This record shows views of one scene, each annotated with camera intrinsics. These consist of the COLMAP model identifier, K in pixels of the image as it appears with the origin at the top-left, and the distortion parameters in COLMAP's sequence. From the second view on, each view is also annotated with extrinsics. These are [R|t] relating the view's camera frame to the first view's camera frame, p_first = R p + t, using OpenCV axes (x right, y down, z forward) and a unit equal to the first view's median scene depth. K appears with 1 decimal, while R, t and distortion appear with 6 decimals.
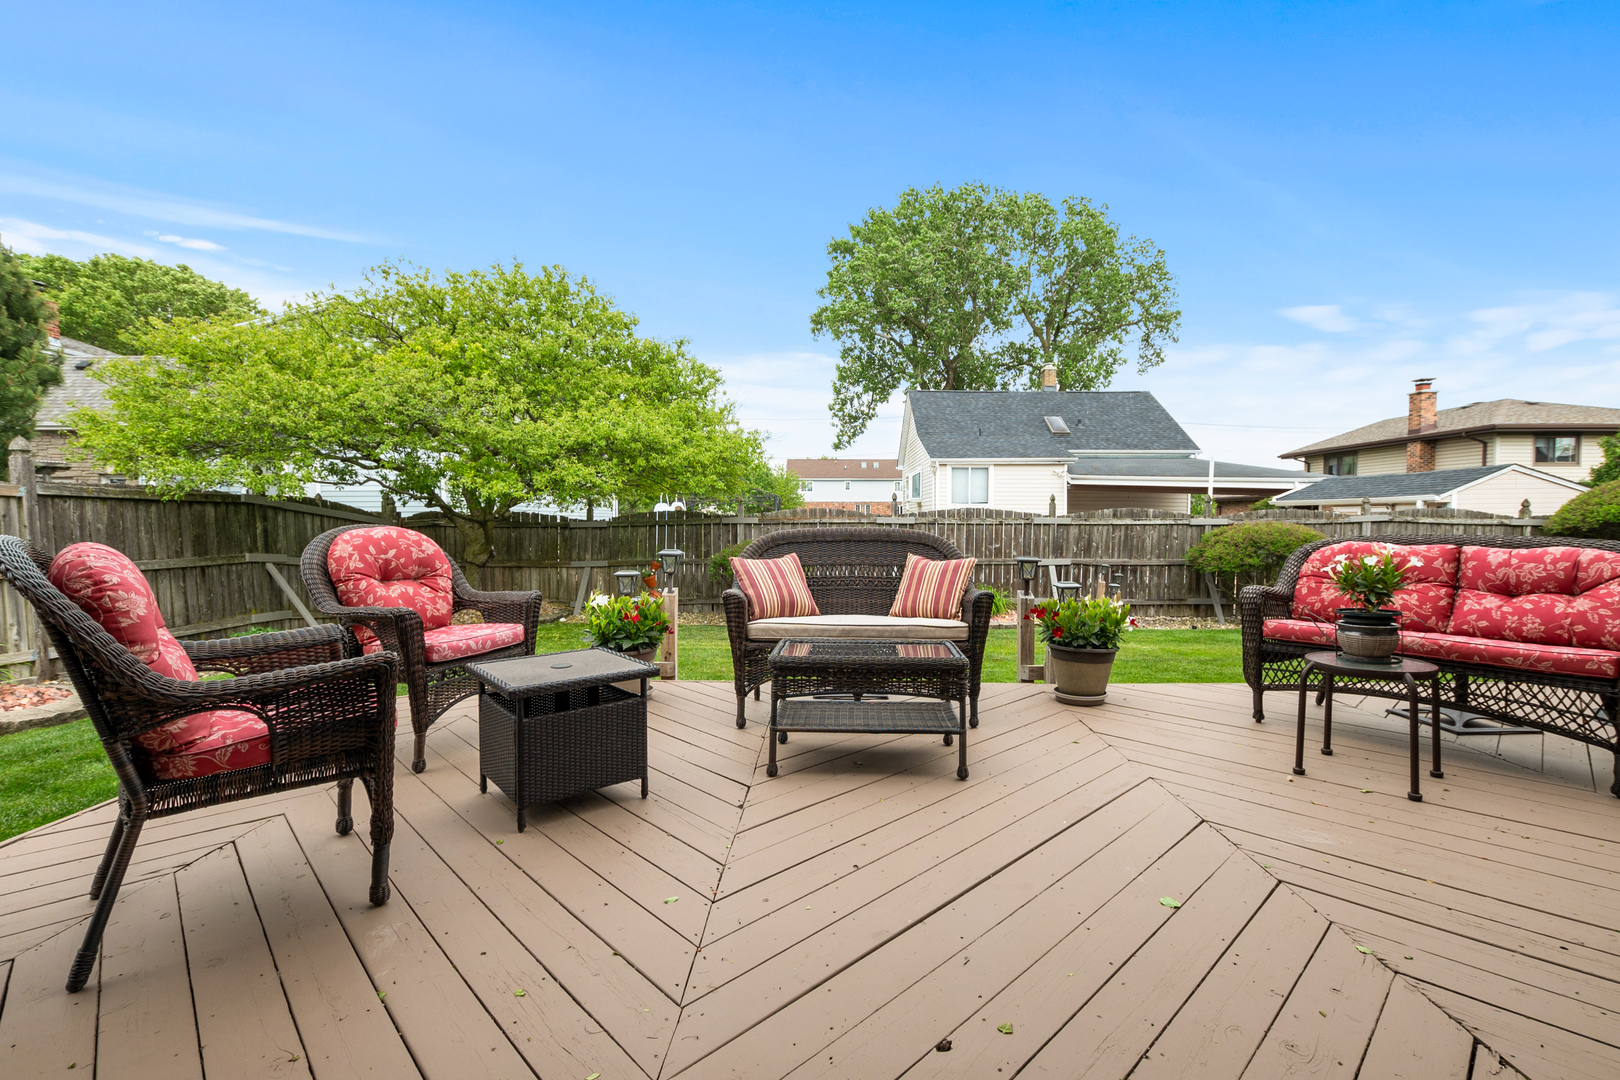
lens RADIAL K [[719.5, 0, 818.2], [0, 719.5, 538.6], [0, 0, 1]] dist [0.011594, -0.004318]
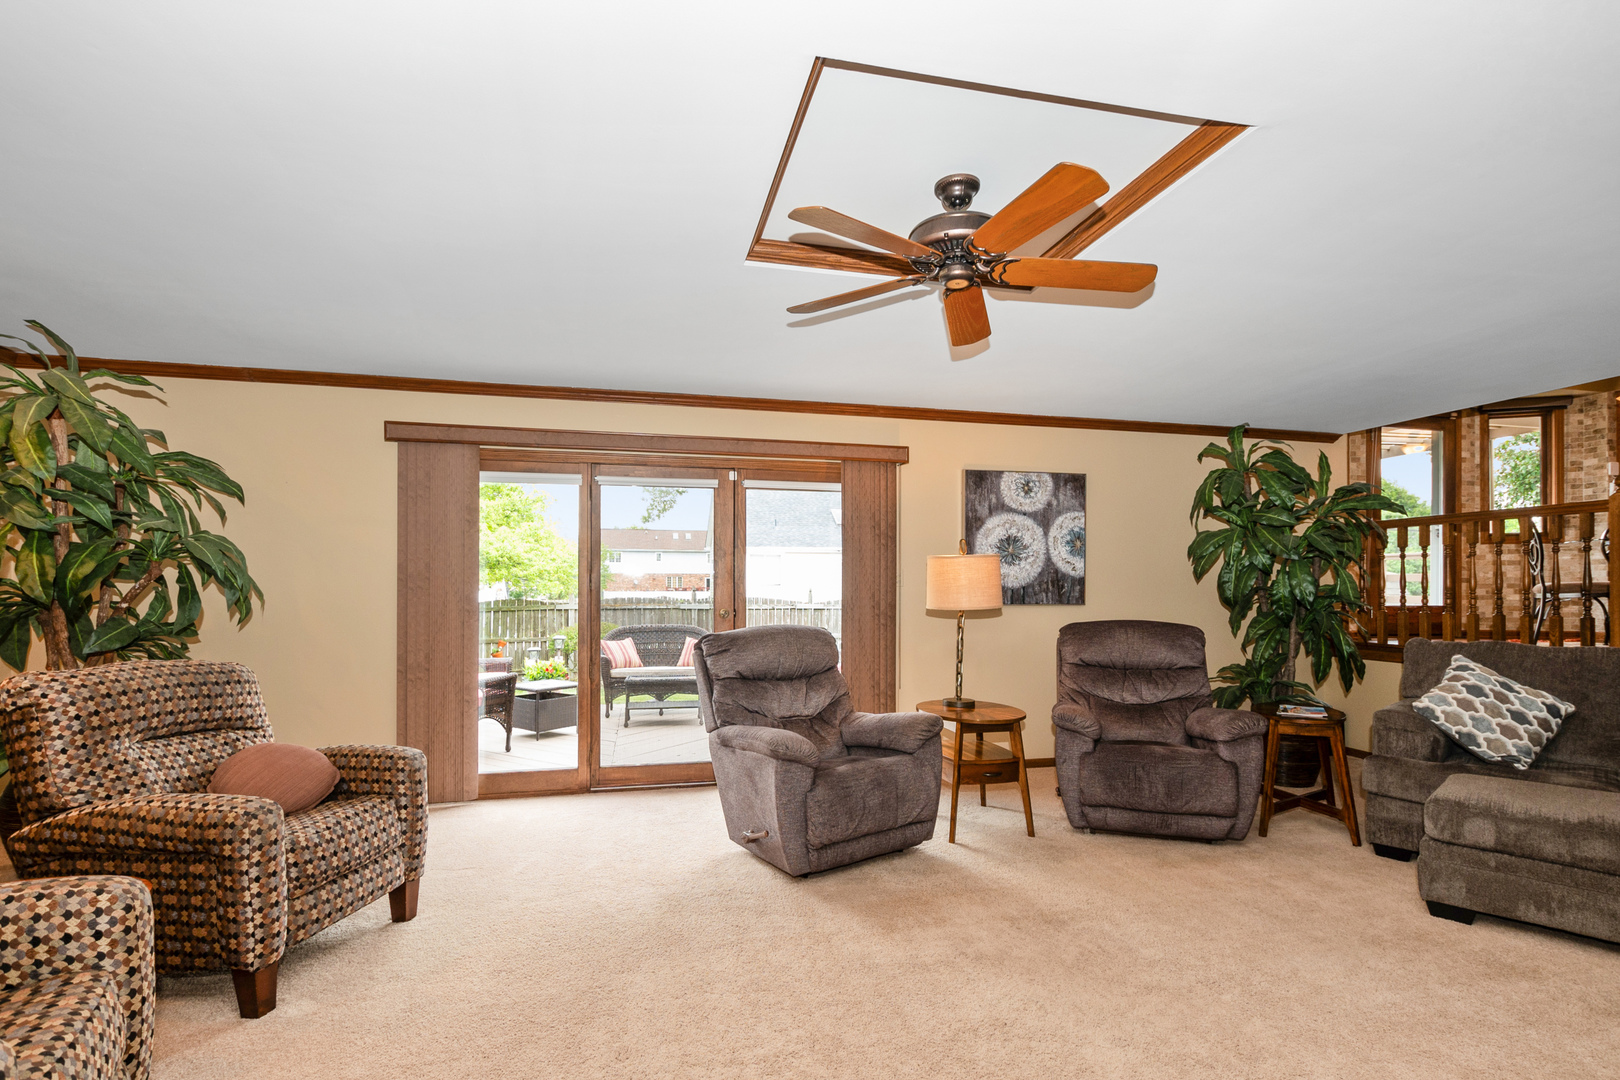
lens RADIAL K [[772.4, 0, 818.1], [0, 772.4, 582.0], [0, 0, 1]] dist [-0.001692, -0.000591]
pose [[0.970287, 0.003711, 0.241929, -0.024650], [0.004746, 0.999398, -0.034366, -0.031399], [-0.241911, 0.034493, 0.969685, -0.663421]]
